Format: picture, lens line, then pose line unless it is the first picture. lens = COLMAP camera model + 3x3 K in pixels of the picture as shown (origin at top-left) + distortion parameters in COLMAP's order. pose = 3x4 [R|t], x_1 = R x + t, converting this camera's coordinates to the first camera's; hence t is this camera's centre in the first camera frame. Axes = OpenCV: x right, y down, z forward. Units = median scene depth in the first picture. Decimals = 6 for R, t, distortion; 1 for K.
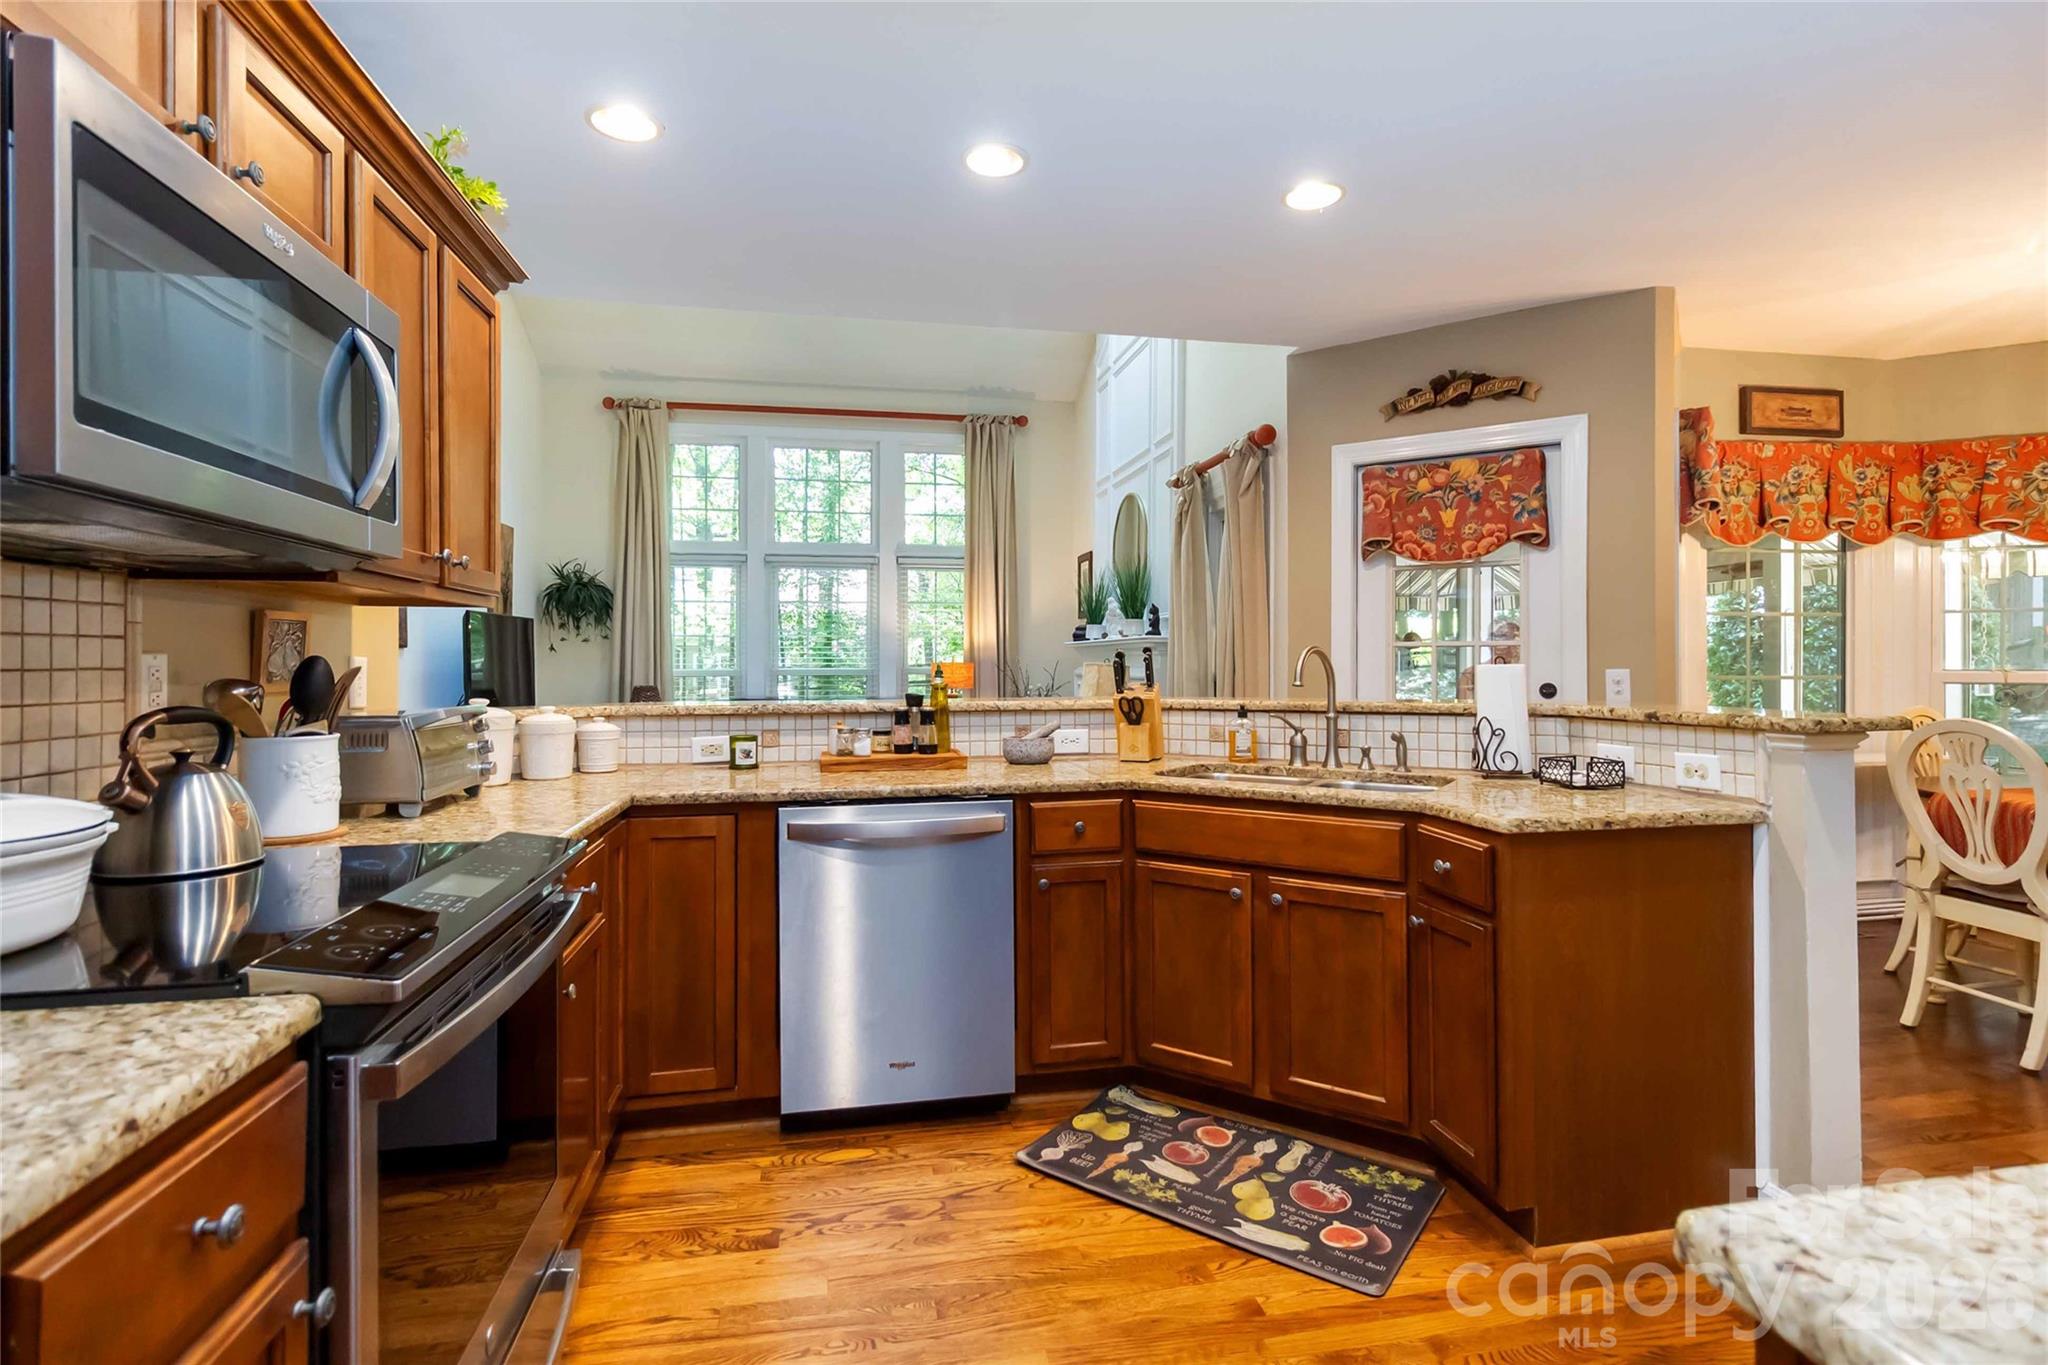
lens RADIAL K [[972.0, 0, 1036.7], [0, 972.0, 662.9], [0, 0, 1]] dist [0.000238, -0.000414]
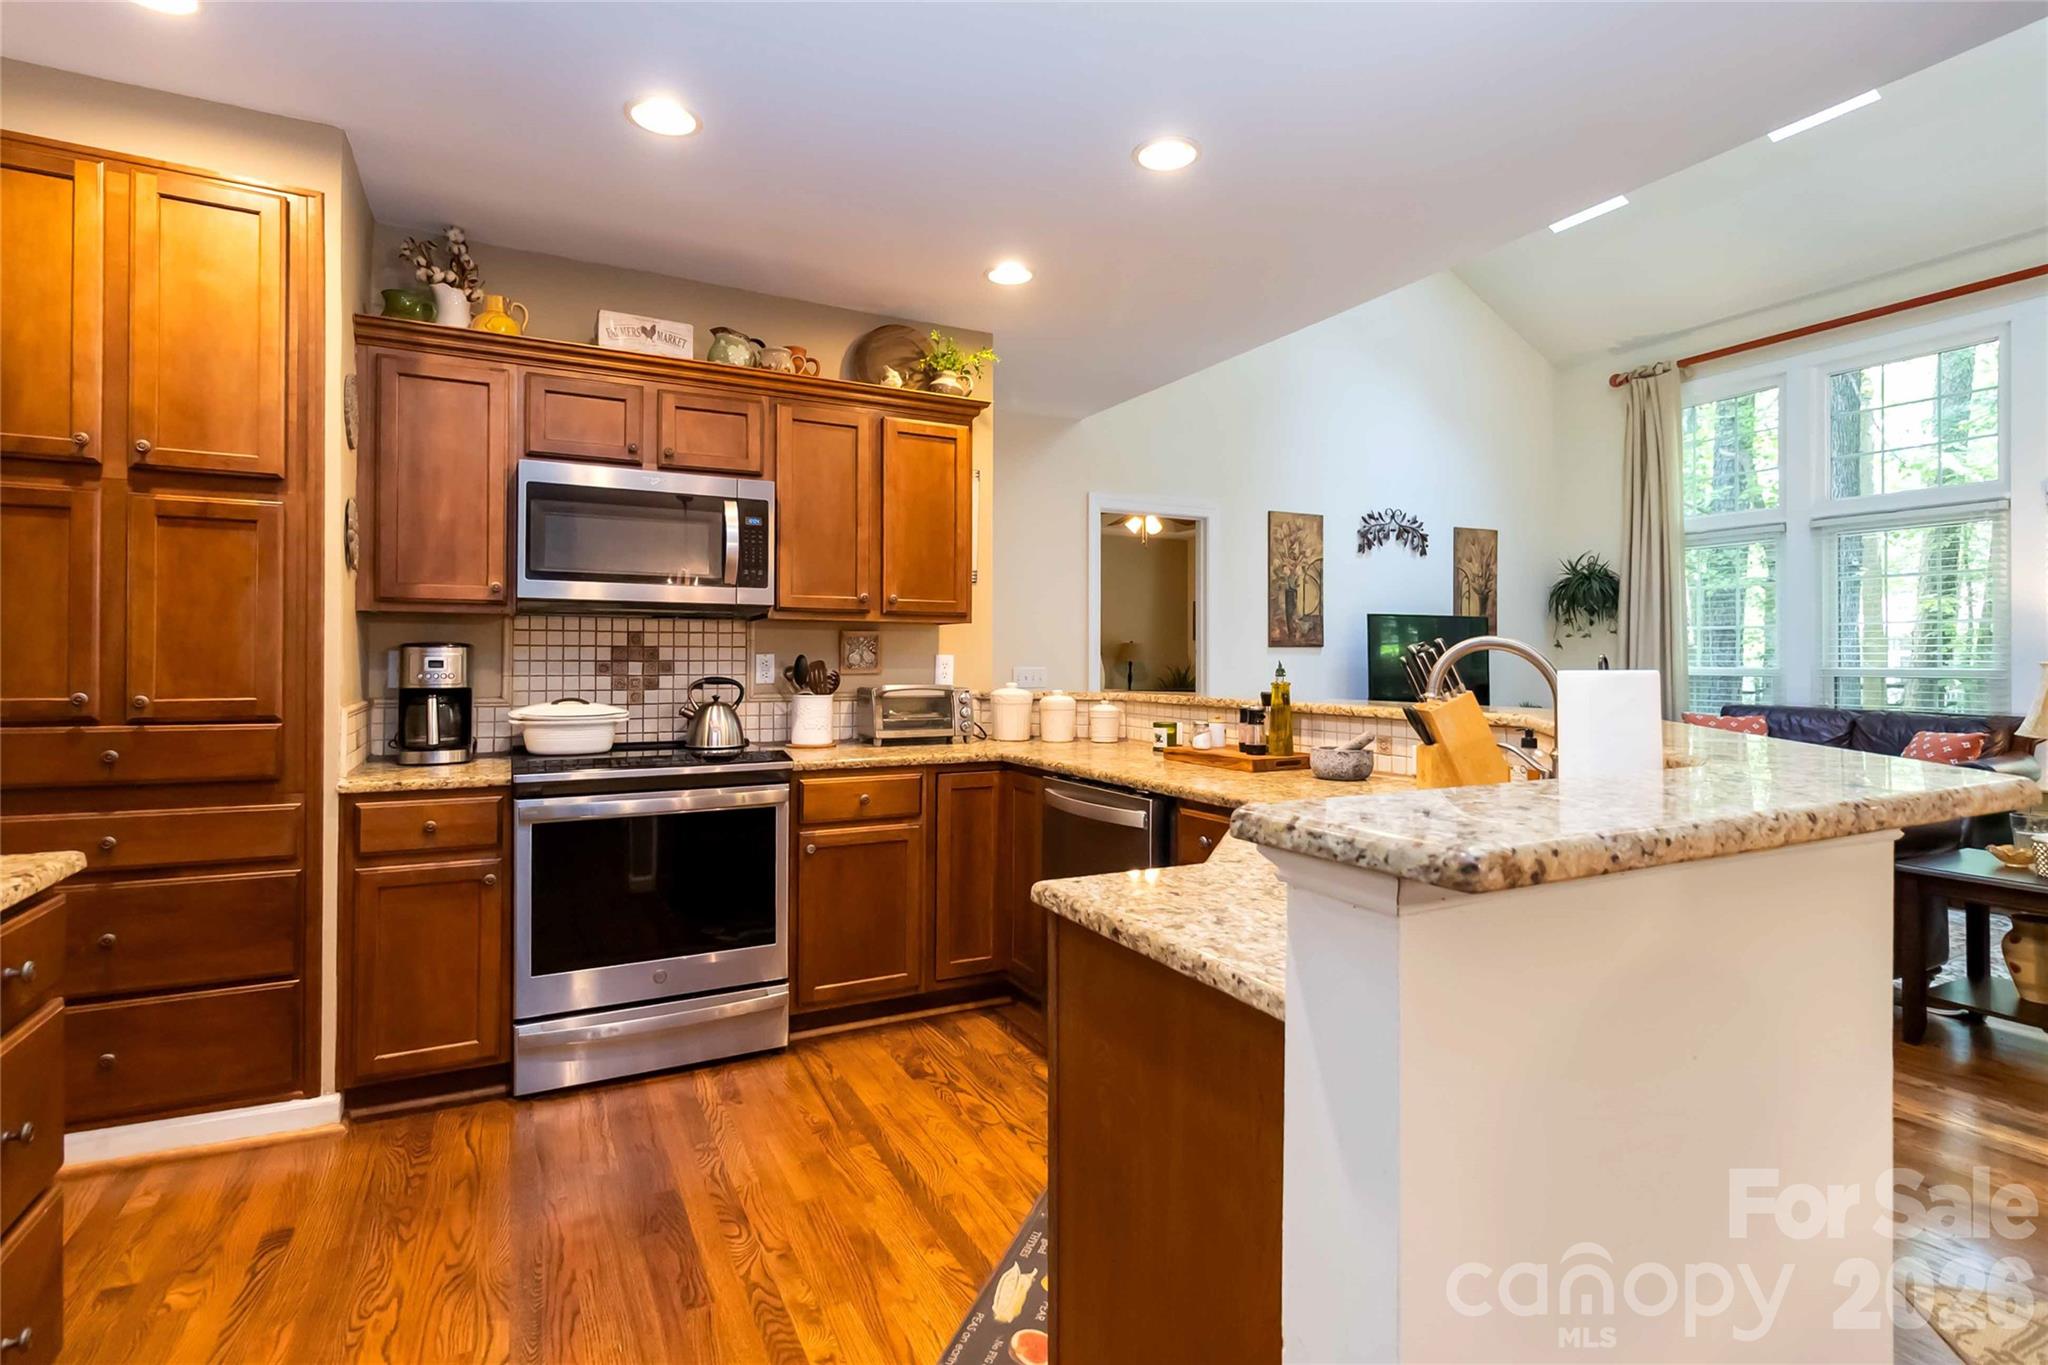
lens RADIAL K [[972.0, 0, 1036.7], [0, 972.0, 662.9], [0, 0, 1]] dist [0.000238, -0.000414]
pose [[0.296876, 0.008500, -0.954878, 0.508127], [-0.004091, 0.999963, 0.007630, -0.002972], [0.954907, 0.001641, 0.296900, 0.341367]]
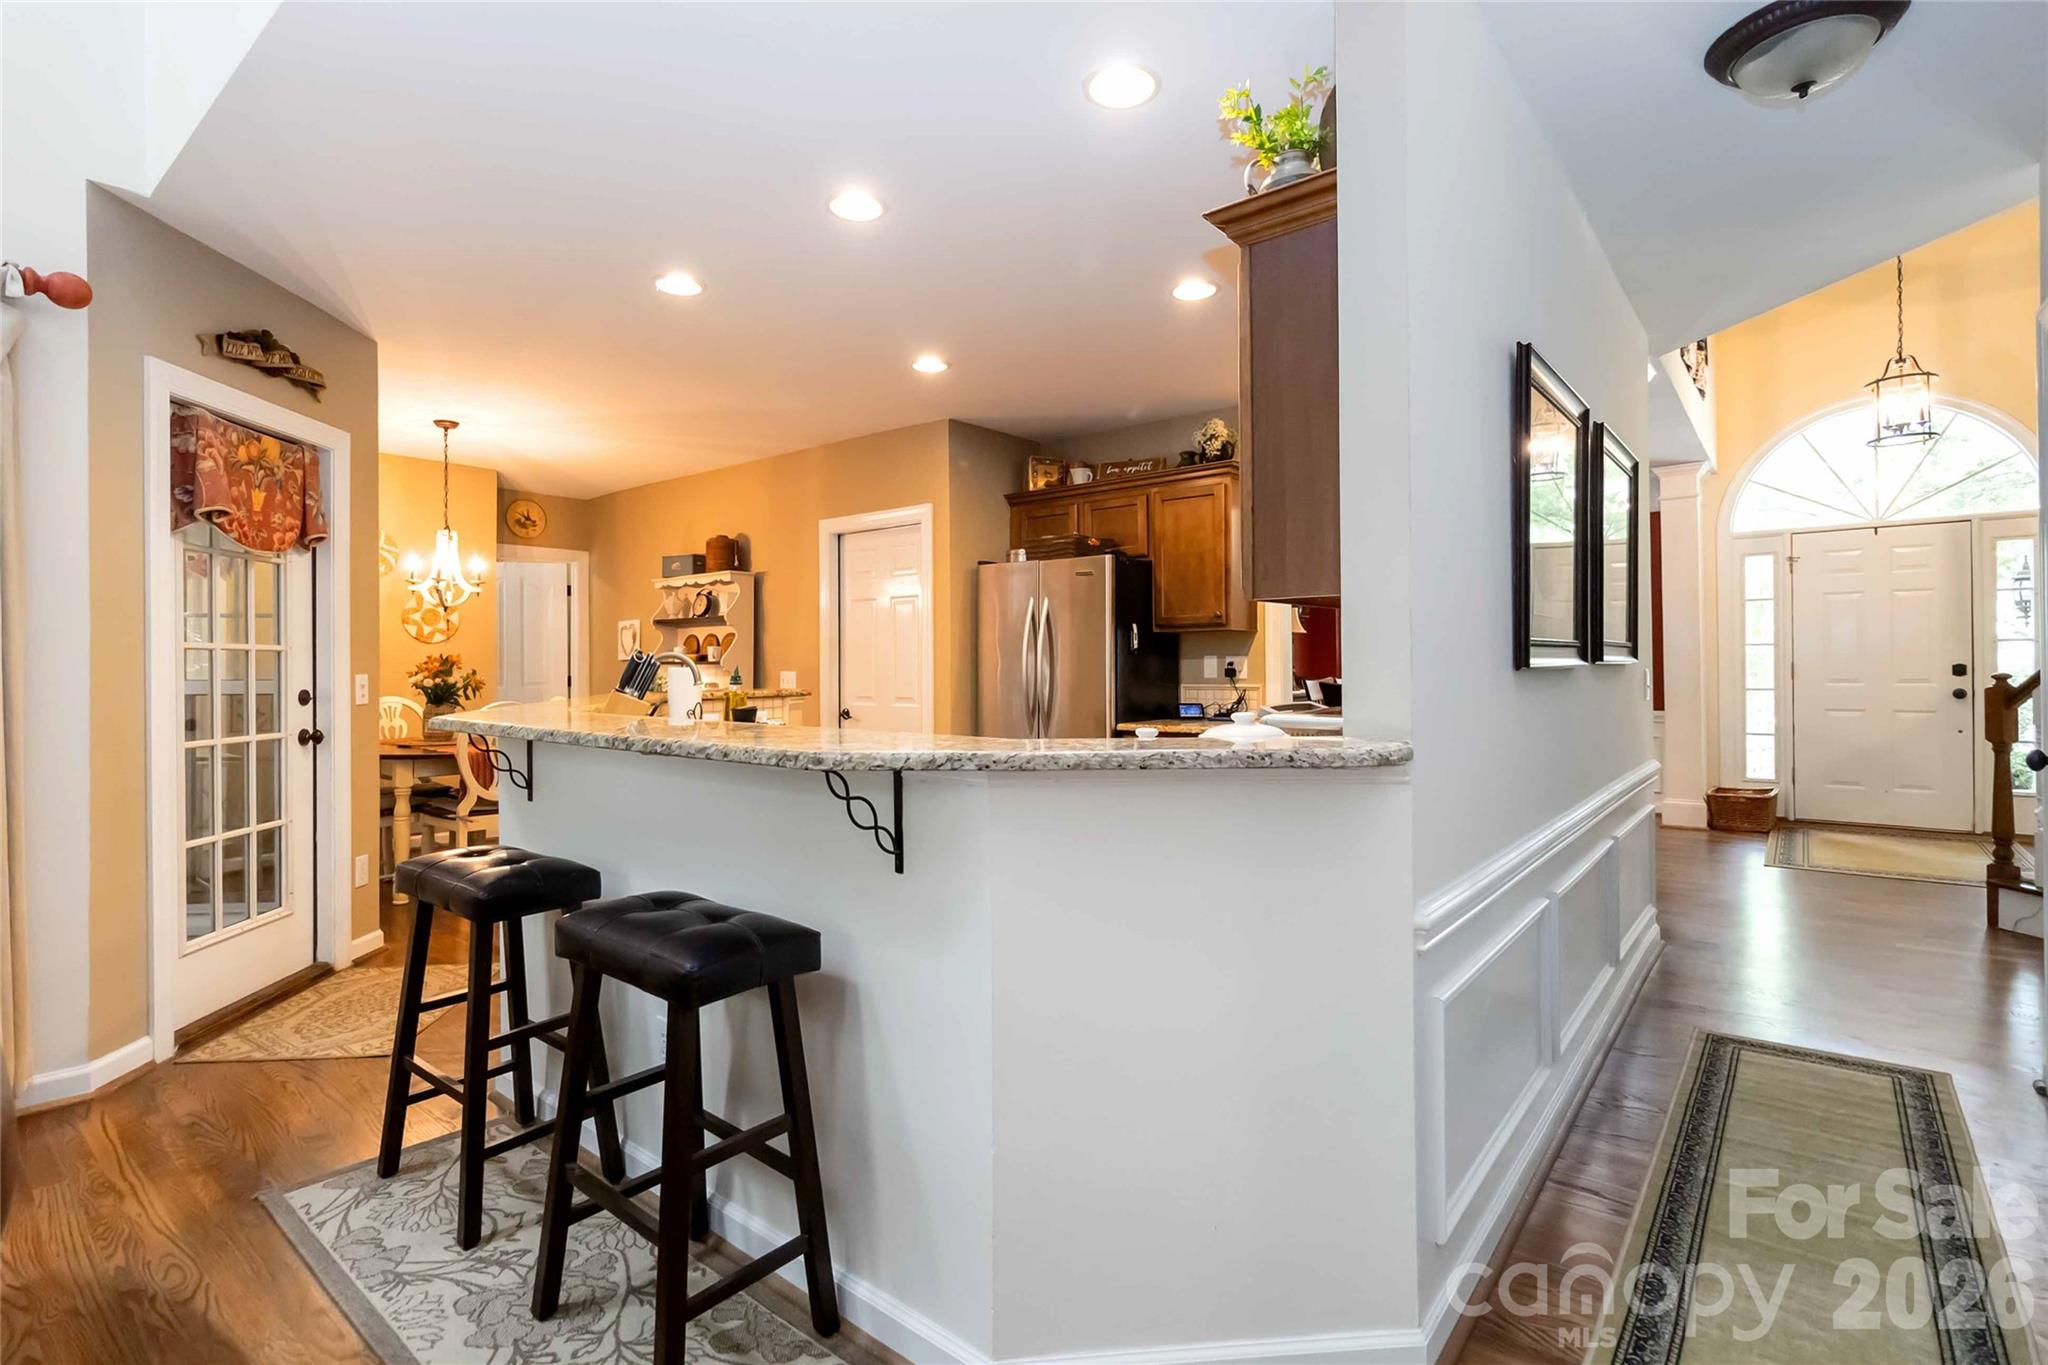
lens RADIAL K [[972.0, 0, 1036.7], [0, 972.0, 662.9], [0, 0, 1]] dist [0.000238, -0.000414]
pose [[-0.640607, 0.007318, 0.767834, -0.617761], [0.007829, 0.999965, -0.002999, 0.002118], [-0.767829, 0.004090, -0.640642, 0.941910]]
